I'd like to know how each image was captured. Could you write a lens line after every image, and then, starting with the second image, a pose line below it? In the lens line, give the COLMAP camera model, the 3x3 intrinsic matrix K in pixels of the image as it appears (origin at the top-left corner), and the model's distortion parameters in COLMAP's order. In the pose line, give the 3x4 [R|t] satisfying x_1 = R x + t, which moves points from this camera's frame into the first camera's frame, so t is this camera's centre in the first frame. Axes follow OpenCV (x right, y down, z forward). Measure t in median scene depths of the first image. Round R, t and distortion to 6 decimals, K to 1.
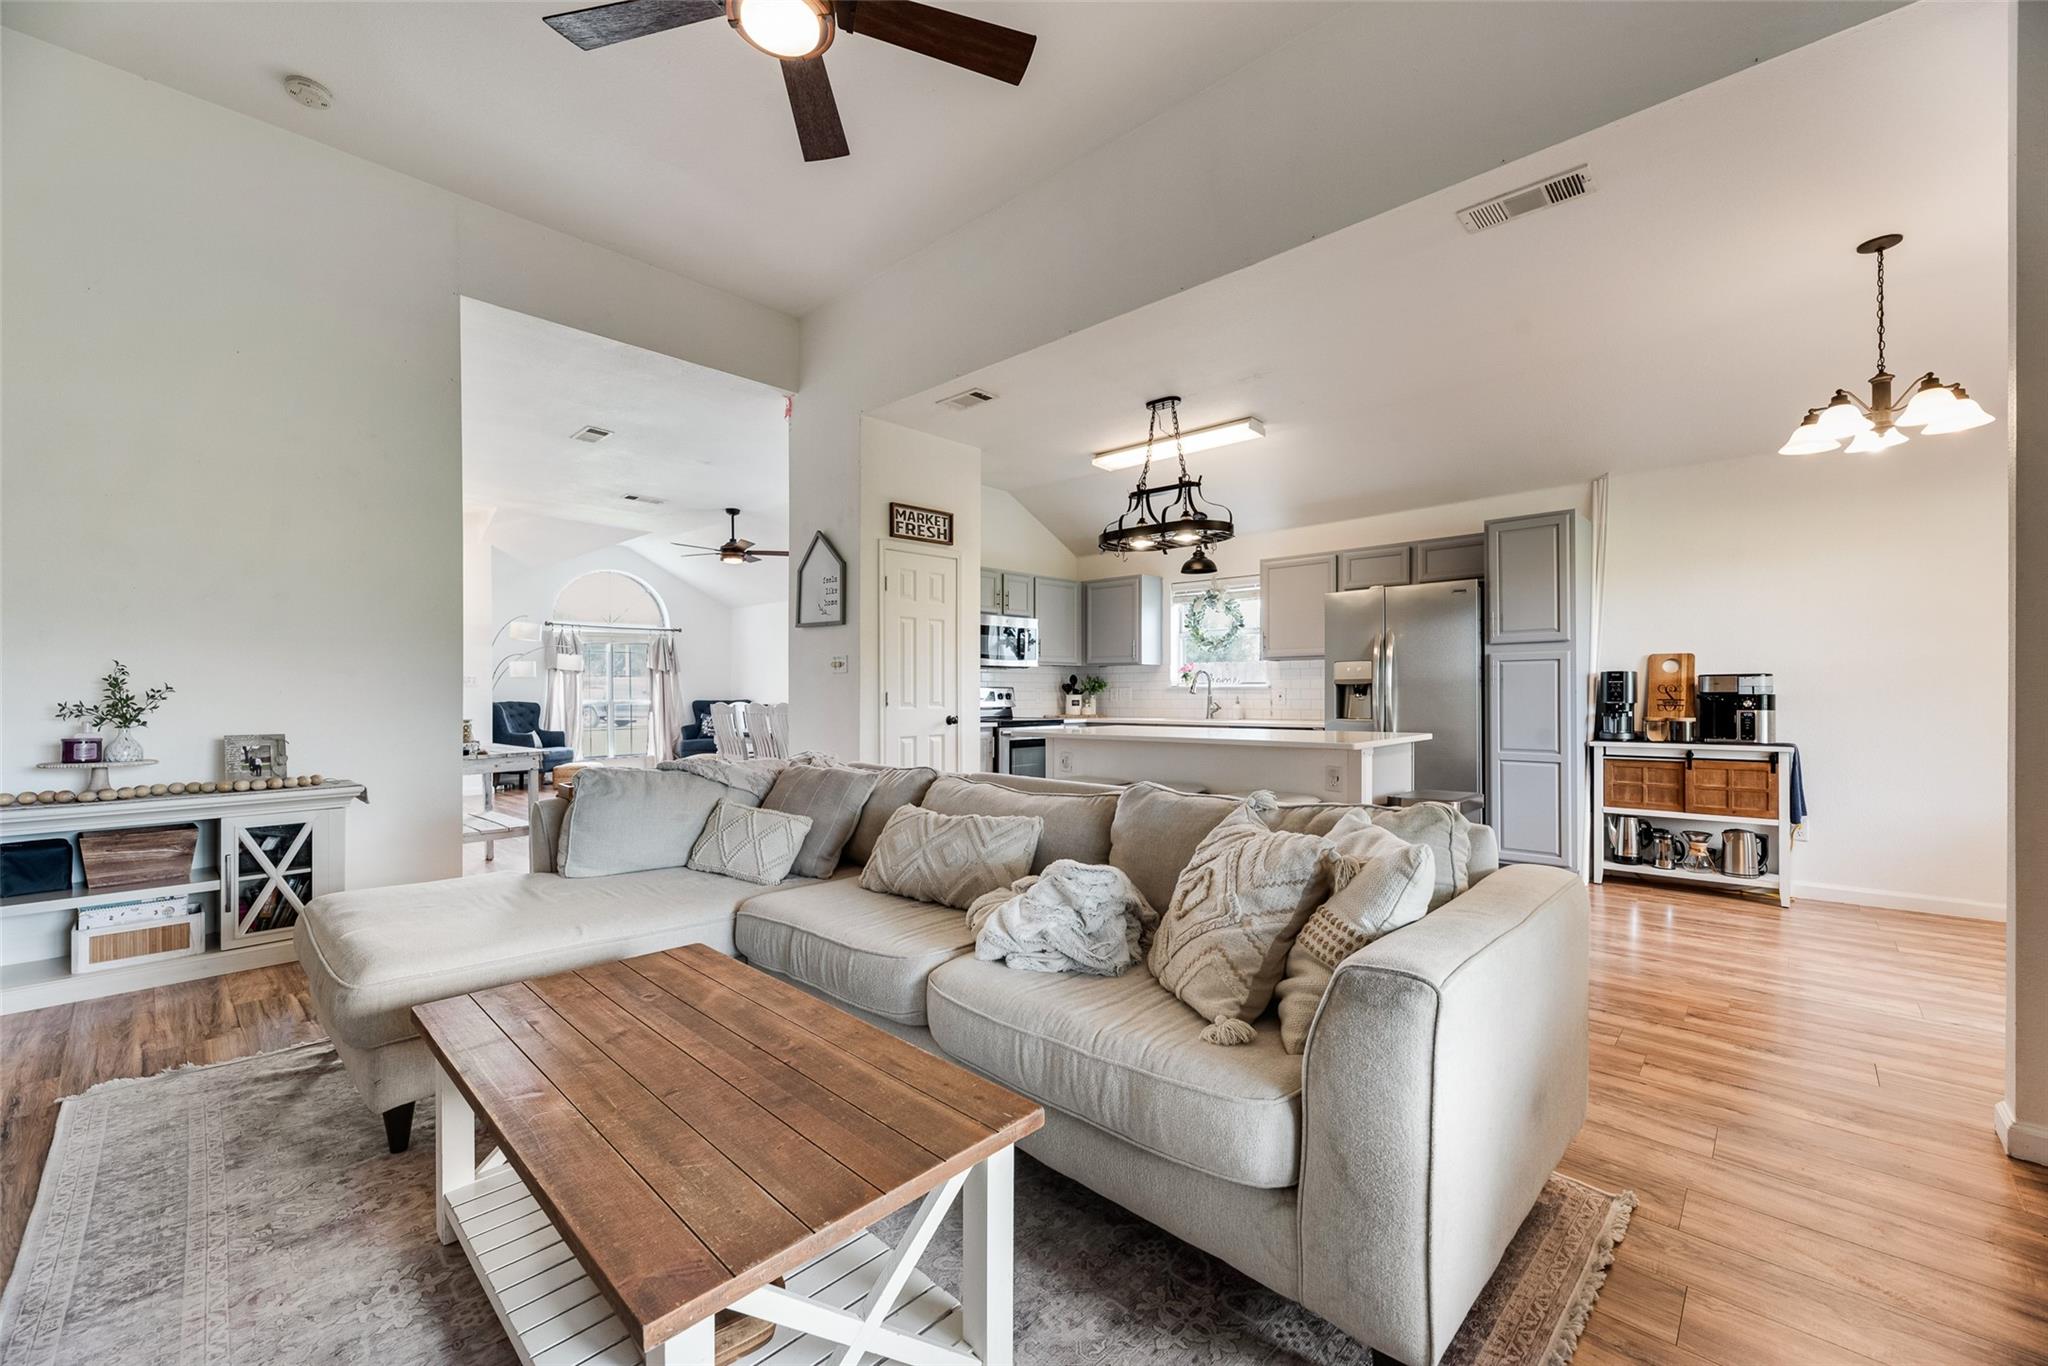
lens RADIAL K [[842.1, 0, 1024.0], [0, 842.1, 683.0], [0, 0, 1]] dist [-0.000039, -0.000148]
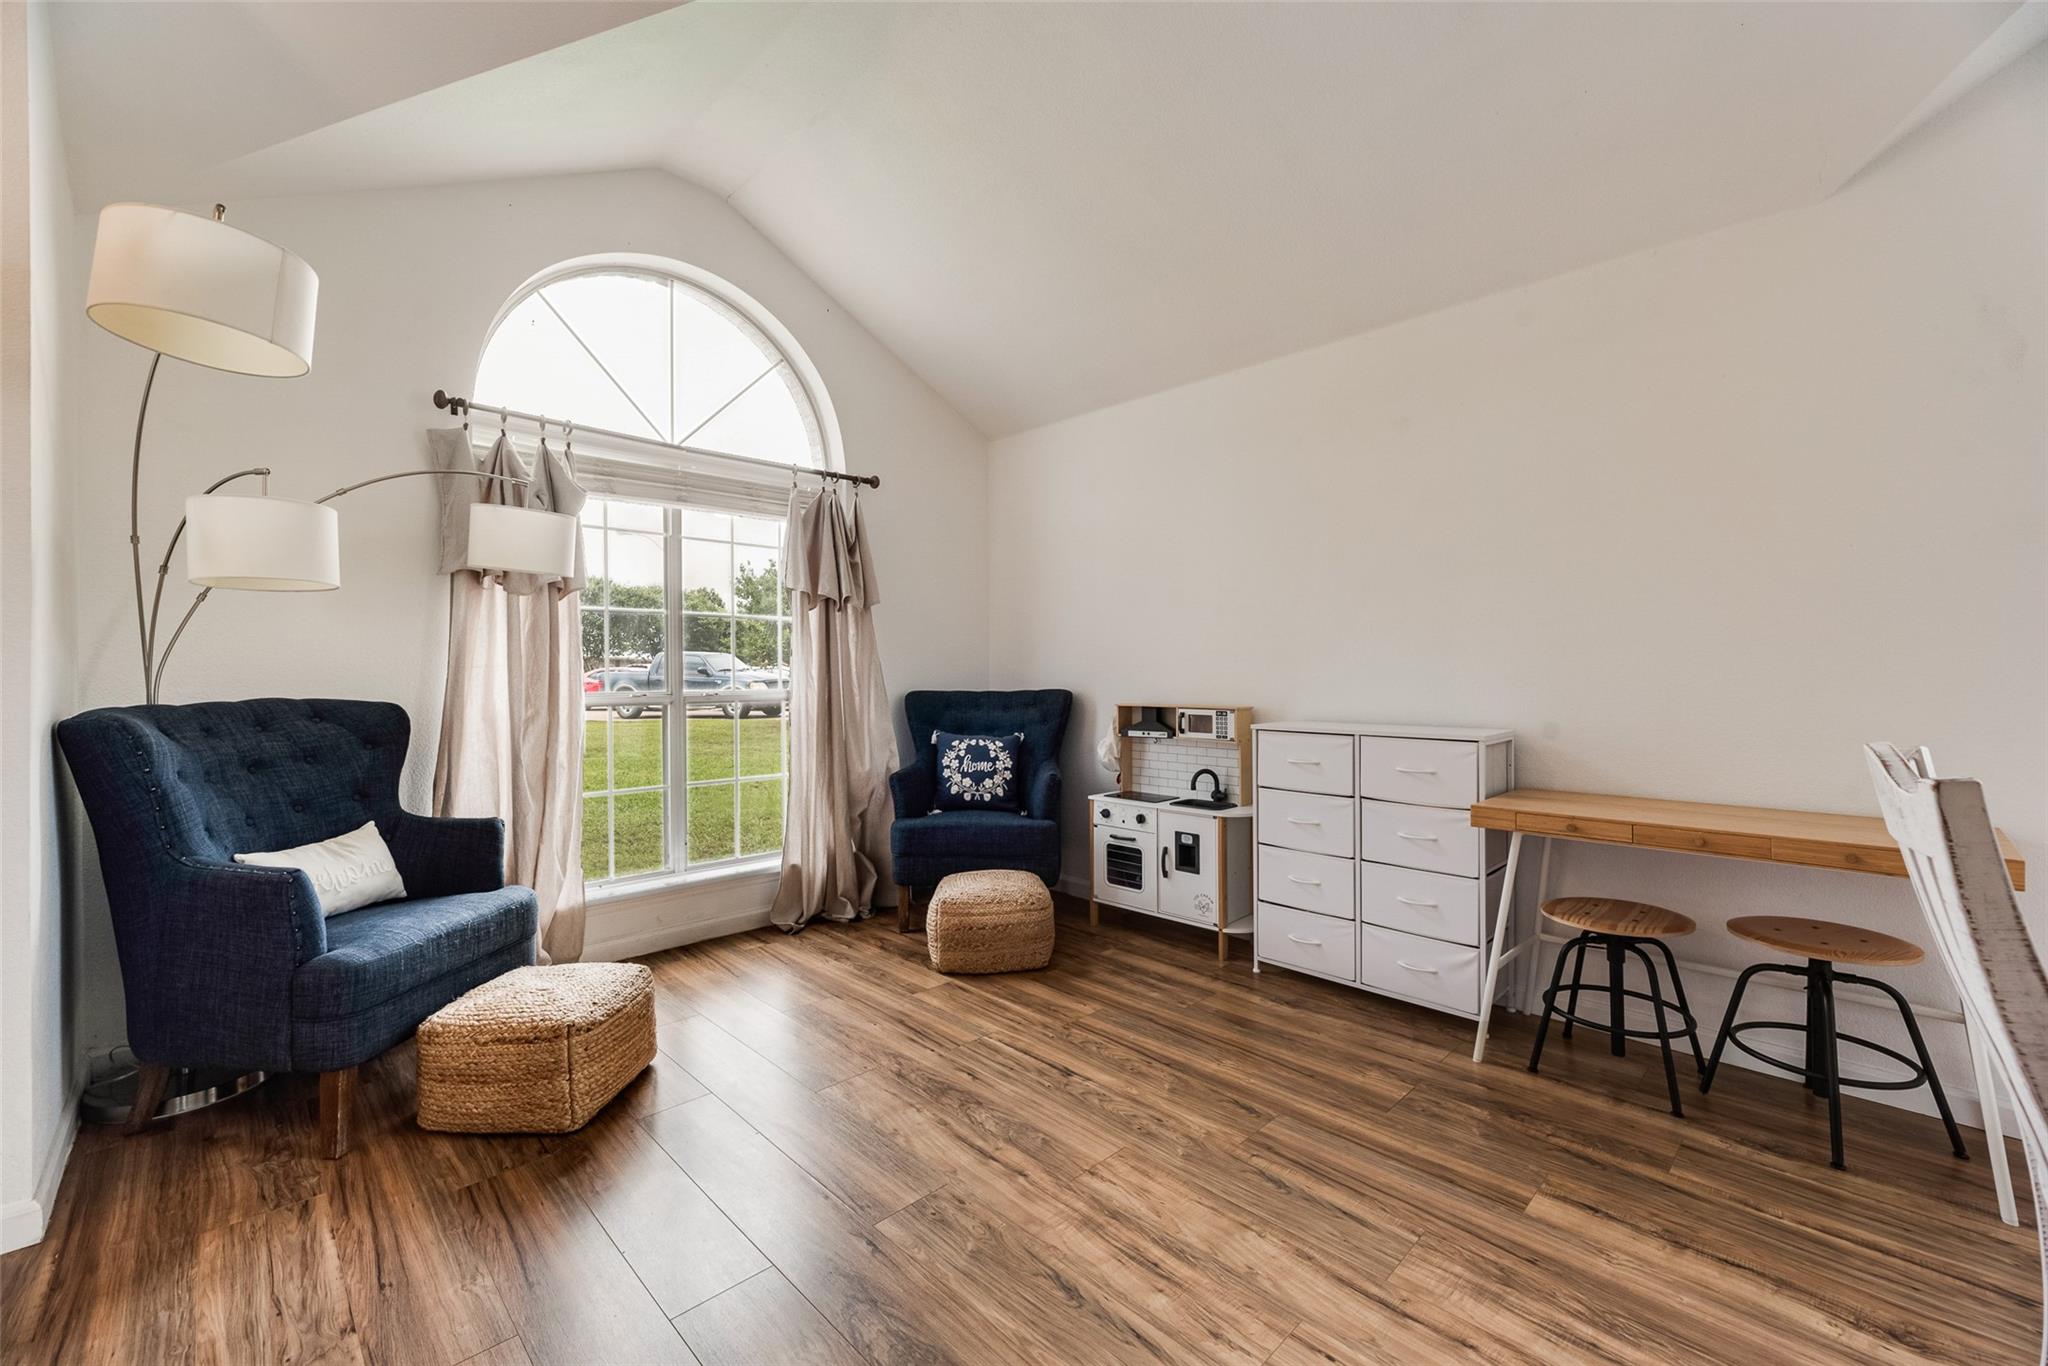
lens RADIAL K [[842.1, 0, 1024.0], [0, 842.1, 683.0], [0, 0, 1]] dist [-0.000039, -0.000148]
pose [[0.999808, 0.002956, -0.019377, -0.393953], [-0.002702, 0.999910, 0.013120, 0.014043], [0.019414, -0.013066, 0.999726, 0.767434]]
